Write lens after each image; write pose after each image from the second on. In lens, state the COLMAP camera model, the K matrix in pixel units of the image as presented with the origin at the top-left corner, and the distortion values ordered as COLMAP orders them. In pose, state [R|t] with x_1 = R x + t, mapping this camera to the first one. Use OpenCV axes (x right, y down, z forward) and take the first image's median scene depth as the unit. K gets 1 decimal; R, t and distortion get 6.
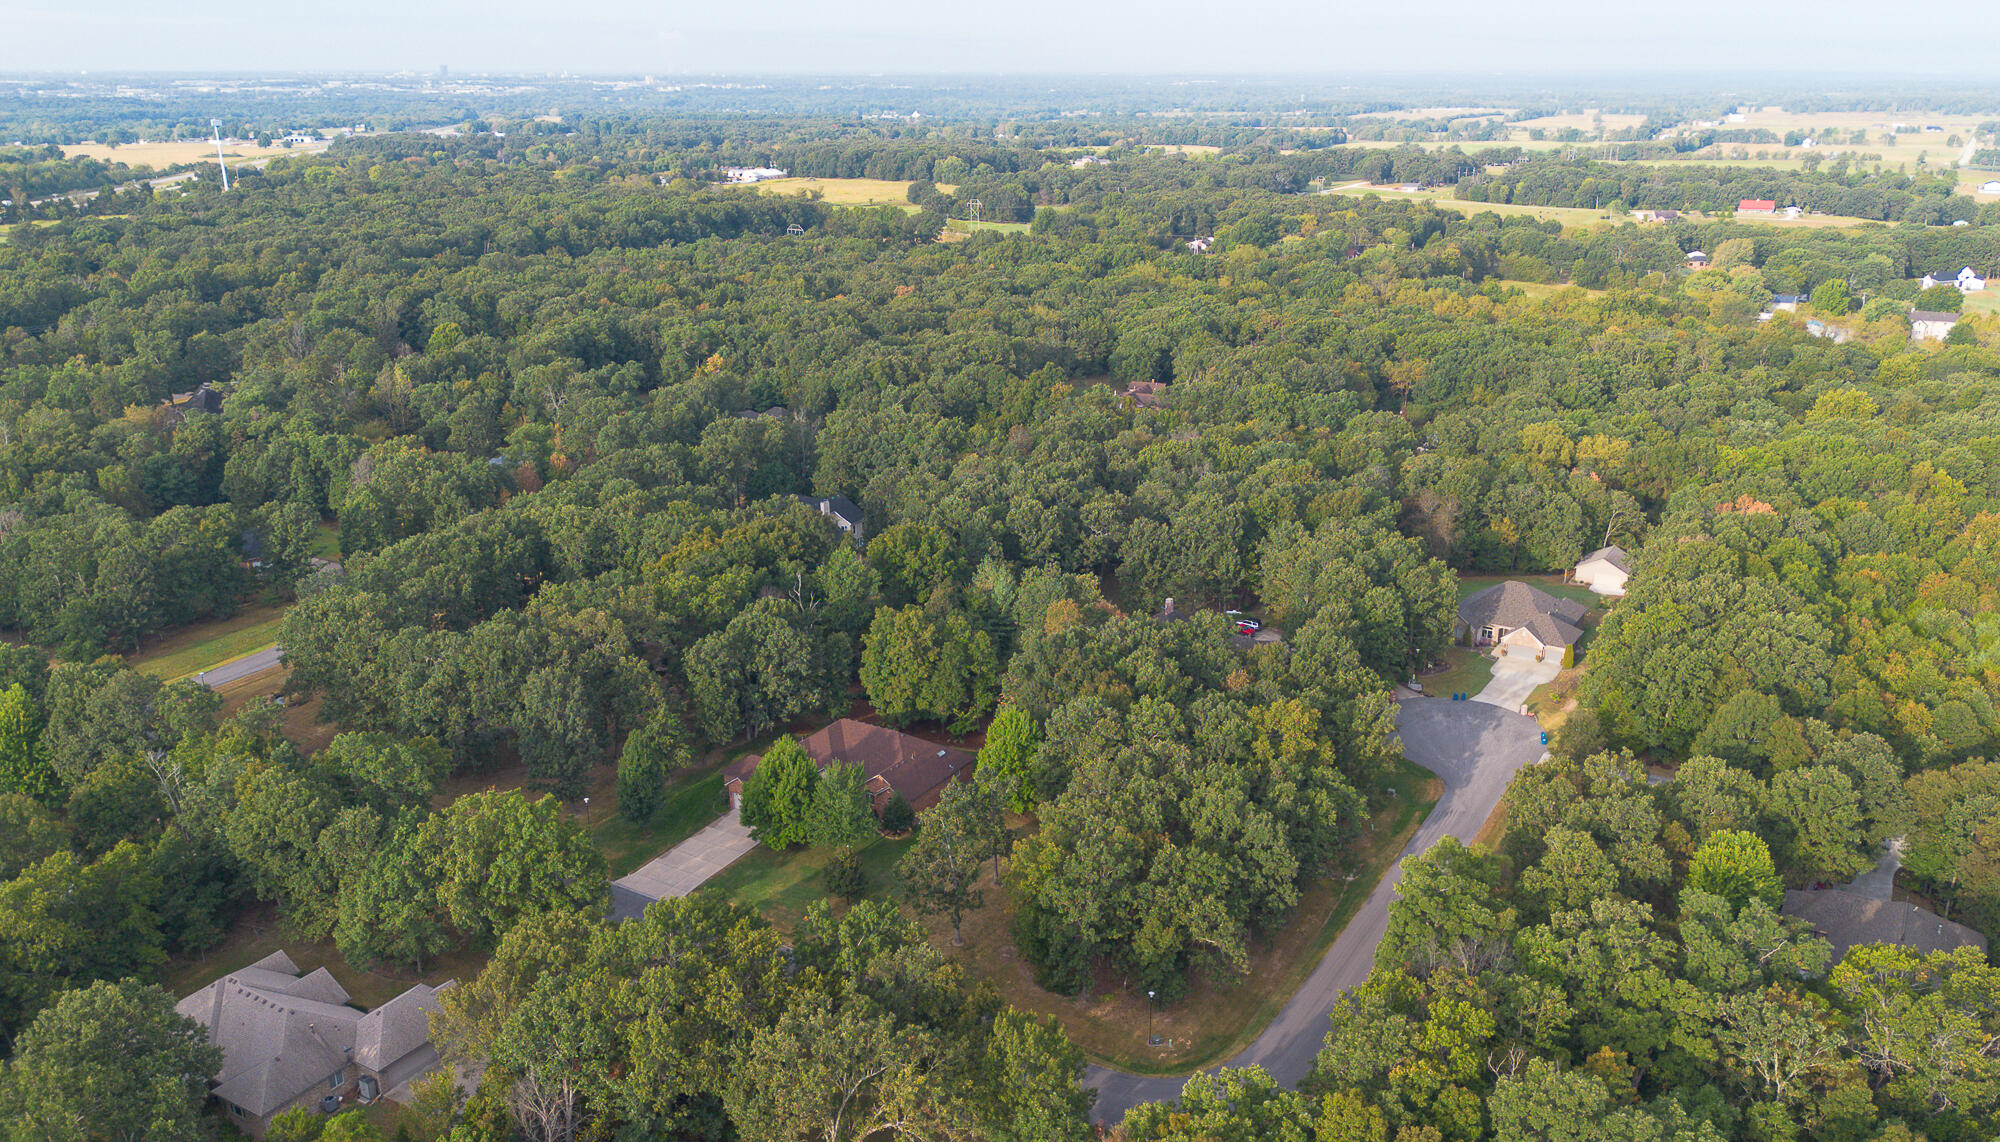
lens RADIAL K [[1313.5, 0, 1005.4], [0, 1313.5, 578.5], [0, 0, 1]] dist [-0.007545, -0.001387]
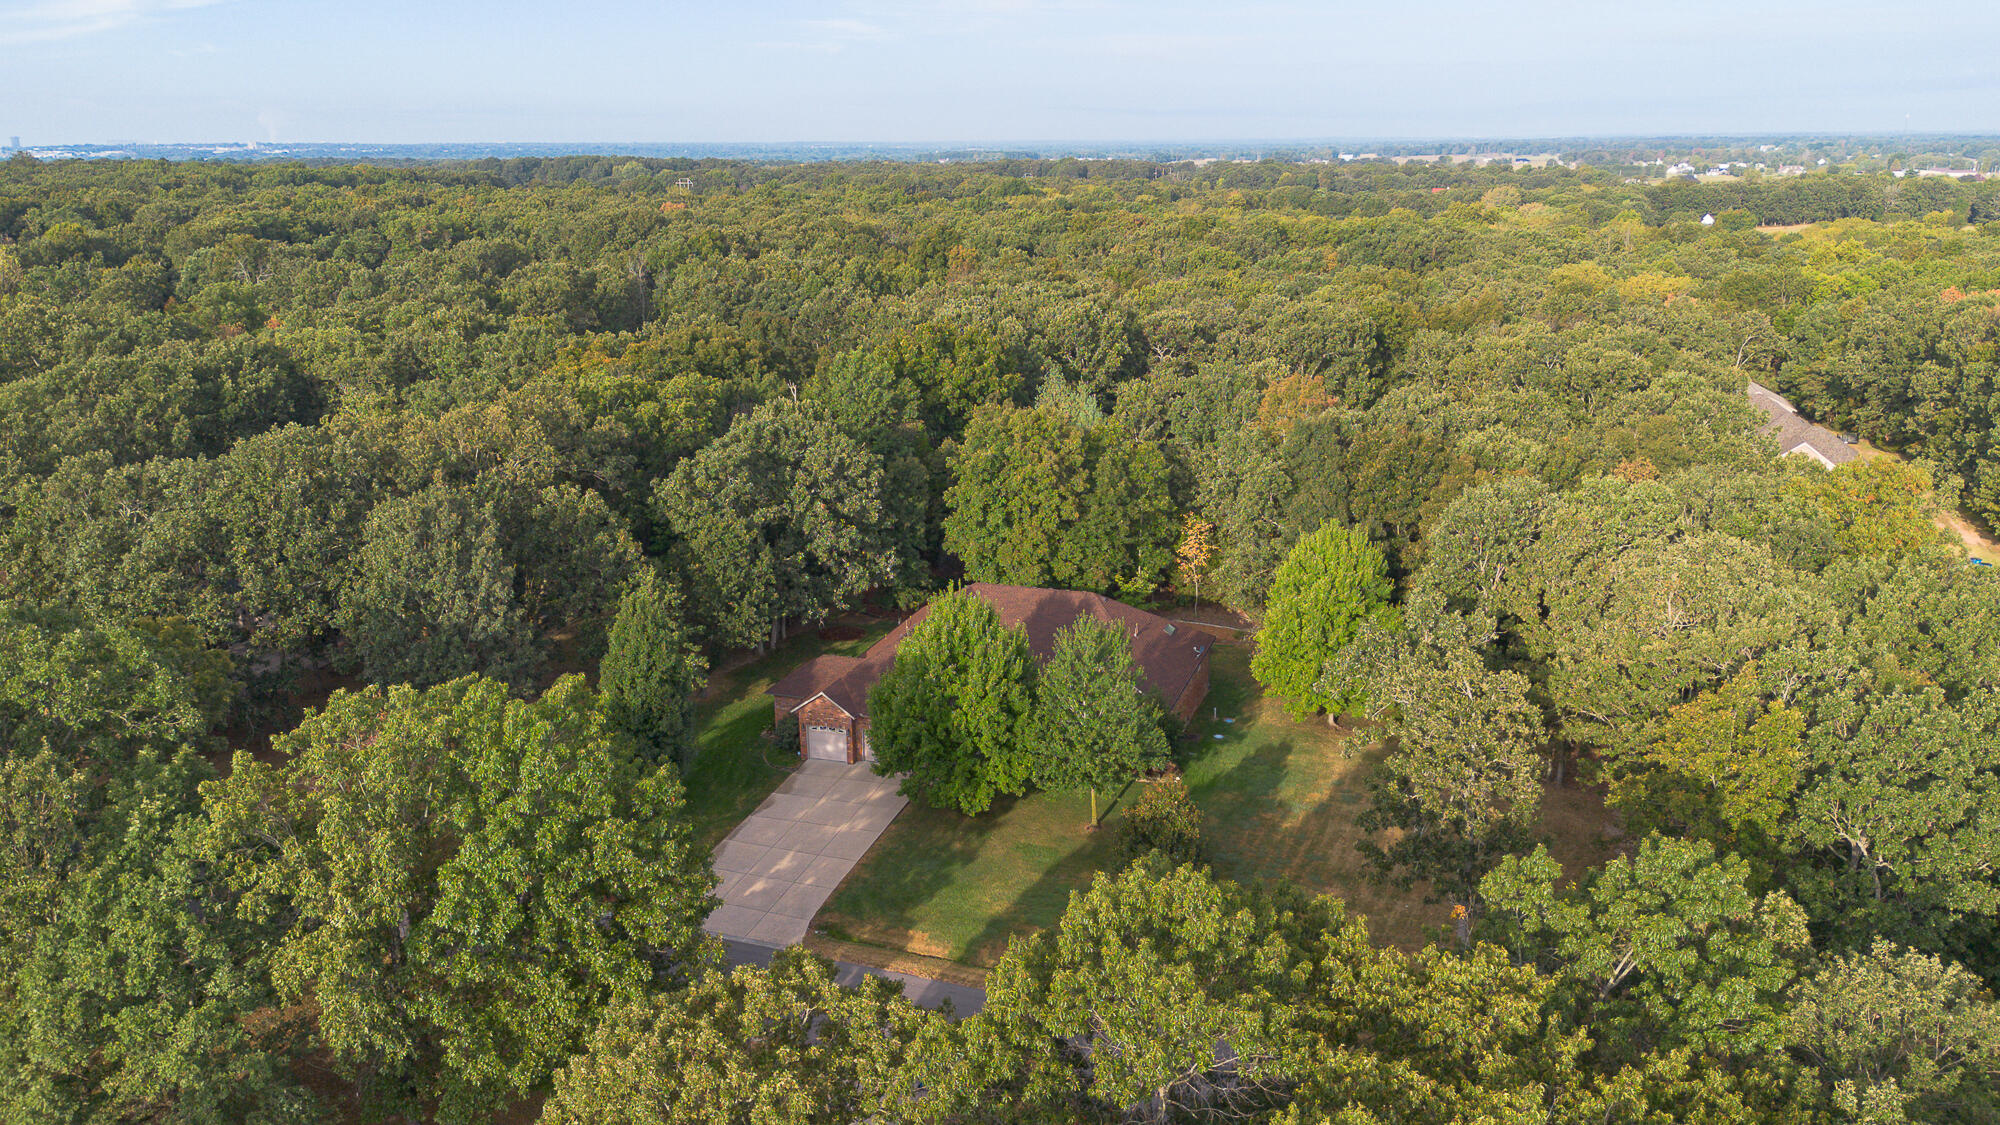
lens RADIAL K [[1422.3, 0, 994.3], [0, 1422.3, 551.7], [0, 0, 1]] dist [-0.002538, 0.001091]
pose [[0.981428, -0.059696, 0.182307, -0.275726], [0.065011, 0.997612, -0.023311, 0.134307], [-0.180480, 0.034730, 0.982965, 0.525205]]
